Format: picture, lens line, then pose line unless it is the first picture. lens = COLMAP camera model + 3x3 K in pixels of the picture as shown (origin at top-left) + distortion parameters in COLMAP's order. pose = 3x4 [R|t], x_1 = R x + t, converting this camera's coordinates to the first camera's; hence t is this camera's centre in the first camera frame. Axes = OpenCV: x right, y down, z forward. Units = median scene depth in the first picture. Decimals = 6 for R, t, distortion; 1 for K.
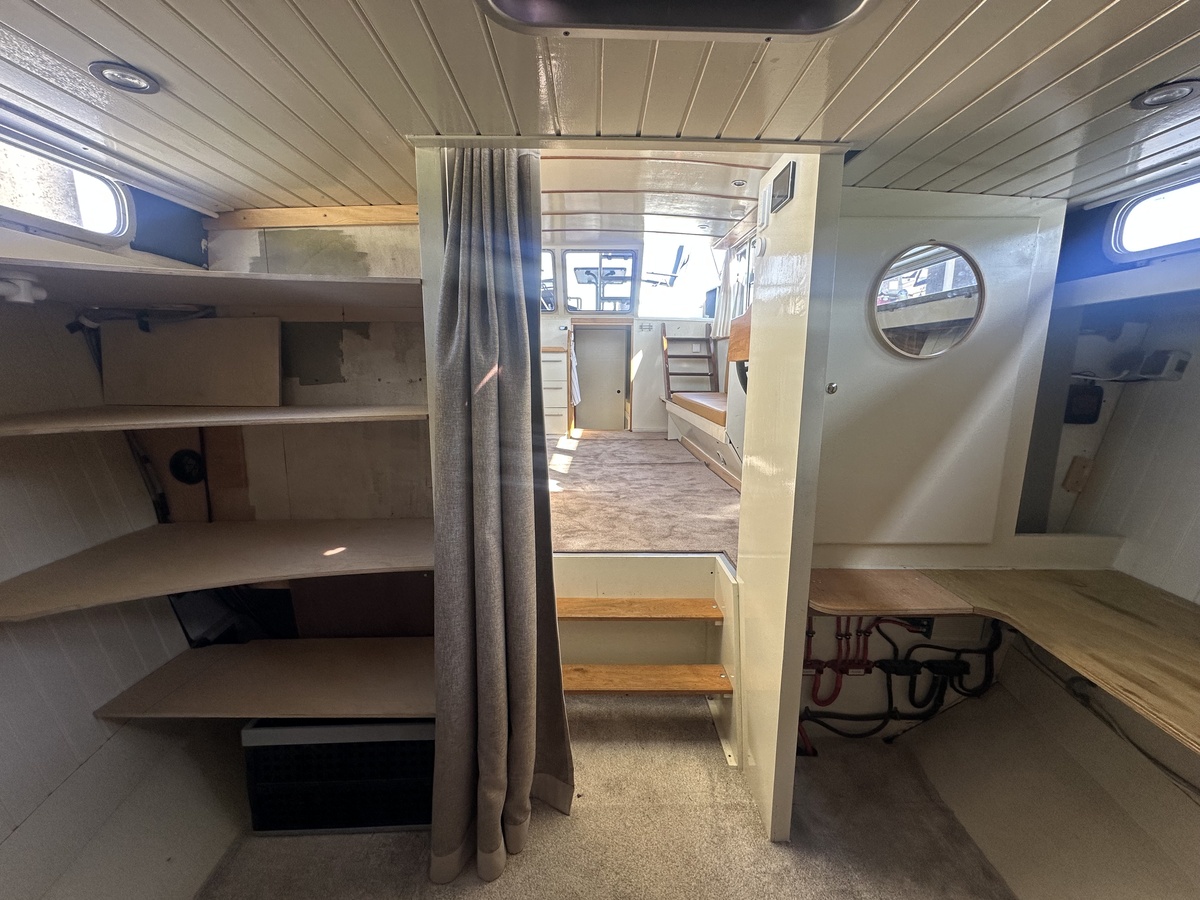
lens RADIAL K [[480.3, 0, 600.0], [0, 480.3, 450.0], [0, 0, 1]] dist [-0.000566, -0.000032]
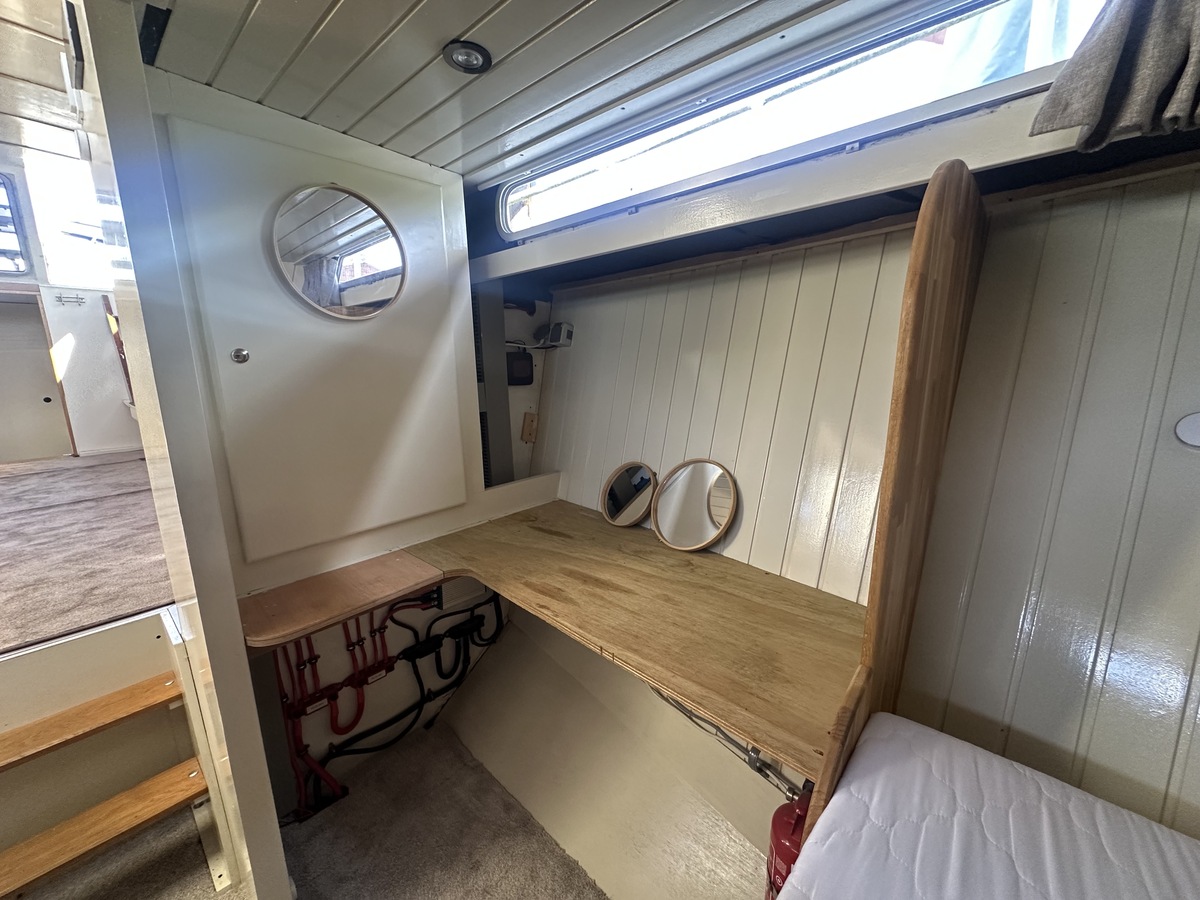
lens RADIAL K [[480.3, 0, 600.0], [0, 480.3, 450.0], [0, 0, 1]] dist [-0.000566, -0.000032]
pose [[0.672281, -0.161154, 0.722543, 0.230364], [0.153417, 0.985158, 0.076982, 0.038600], [-0.724225, 0.059097, 0.687027, 0.053335]]
